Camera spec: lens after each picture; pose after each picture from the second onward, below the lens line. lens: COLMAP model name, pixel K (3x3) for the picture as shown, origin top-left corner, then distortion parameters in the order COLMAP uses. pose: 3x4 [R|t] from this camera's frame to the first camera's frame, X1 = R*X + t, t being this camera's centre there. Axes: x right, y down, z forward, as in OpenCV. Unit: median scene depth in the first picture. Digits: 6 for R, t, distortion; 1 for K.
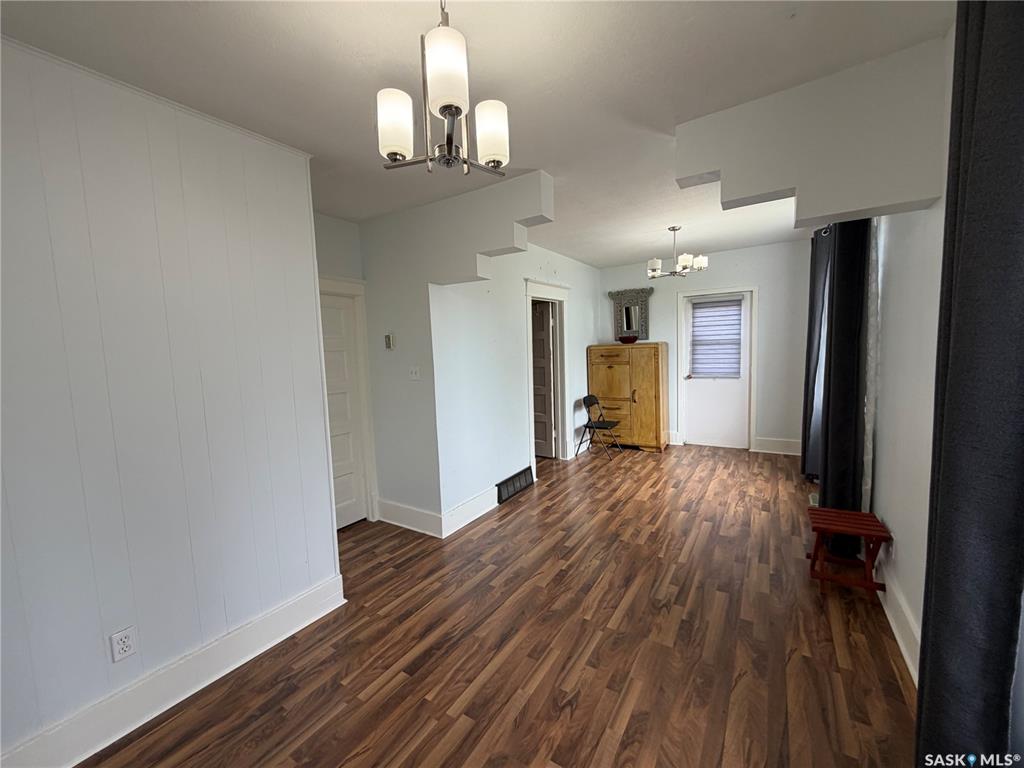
lens RADIAL K [[406.1, 0, 512.1], [0, 406.1, 384.4], [0, 0, 1]] dist [-0.000535, -0.000430]
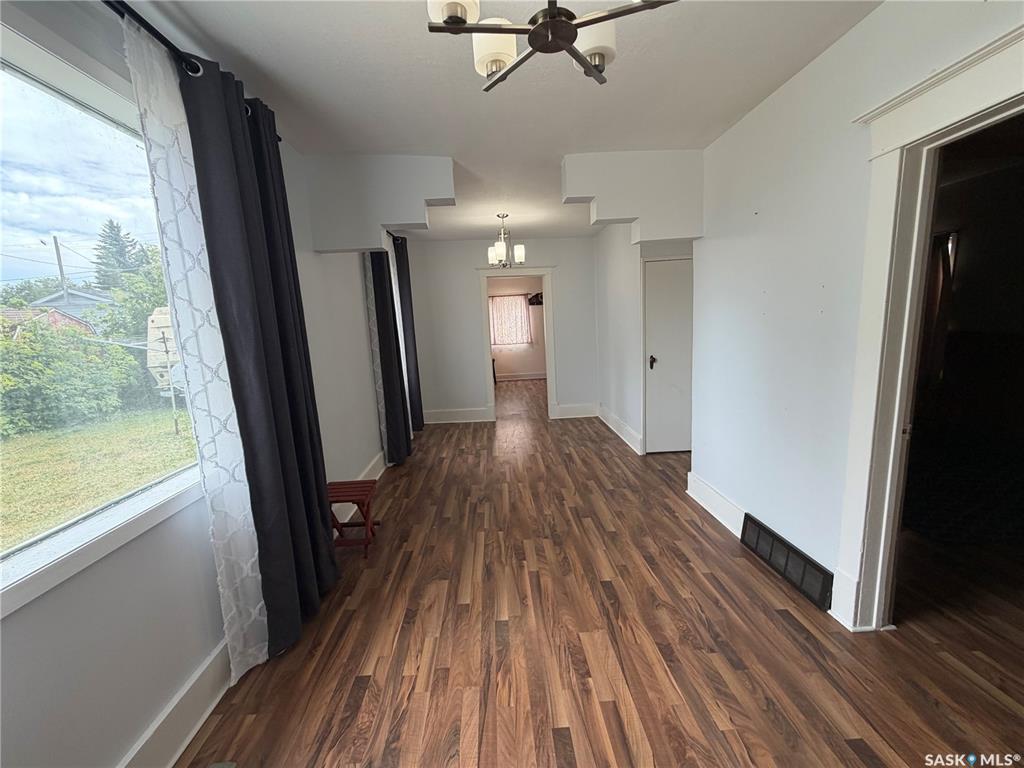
lens RADIAL K [[406.1, 0, 502.6], [0, 406.1, 387.8], [0, 0, 1]] dist [-0.000535, -0.000430]
pose [[-0.823722, 0.168362, -0.541421, 0.723696], [0.030953, 0.966826, 0.253554, -0.154853], [0.566149, 0.192100, -0.801607, 1.485938]]
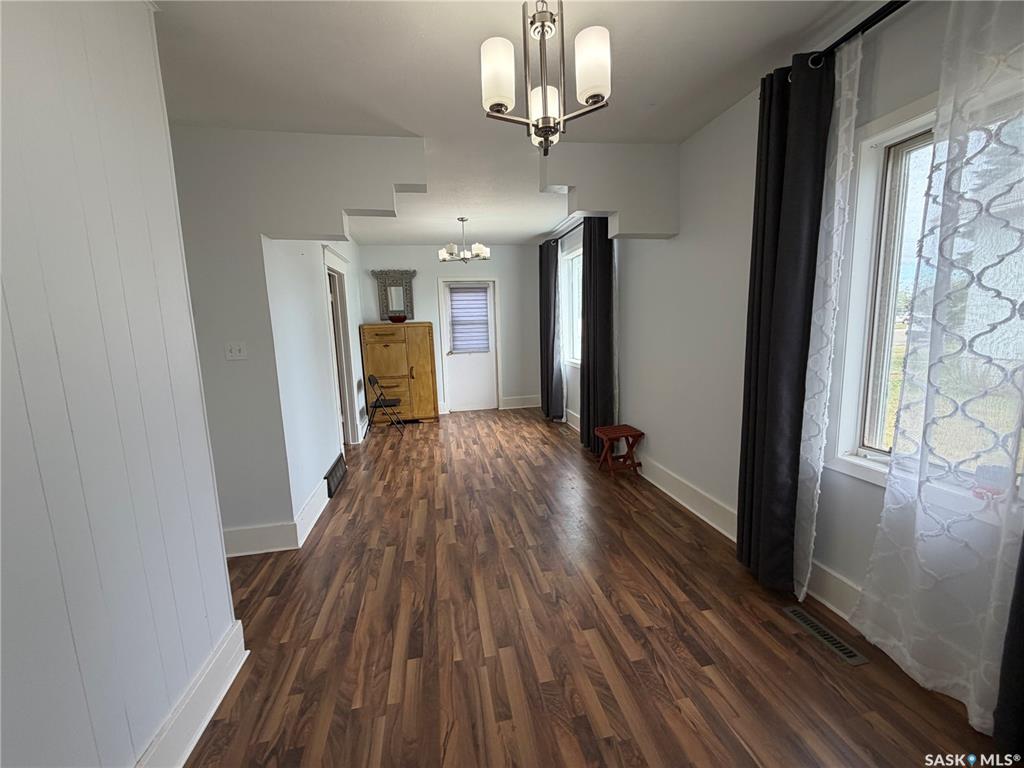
lens RADIAL K [[406.1, 0, 510.0], [0, 406.1, 383.6], [0, 0, 1]] dist [-0.000535, -0.000430]
pose [[0.727435, -0.087982, 0.680513, -0.386009], [0.068357, 0.996104, 0.055714, 0.025958], [-0.682763, 0.005990, 0.730615, 0.093374]]
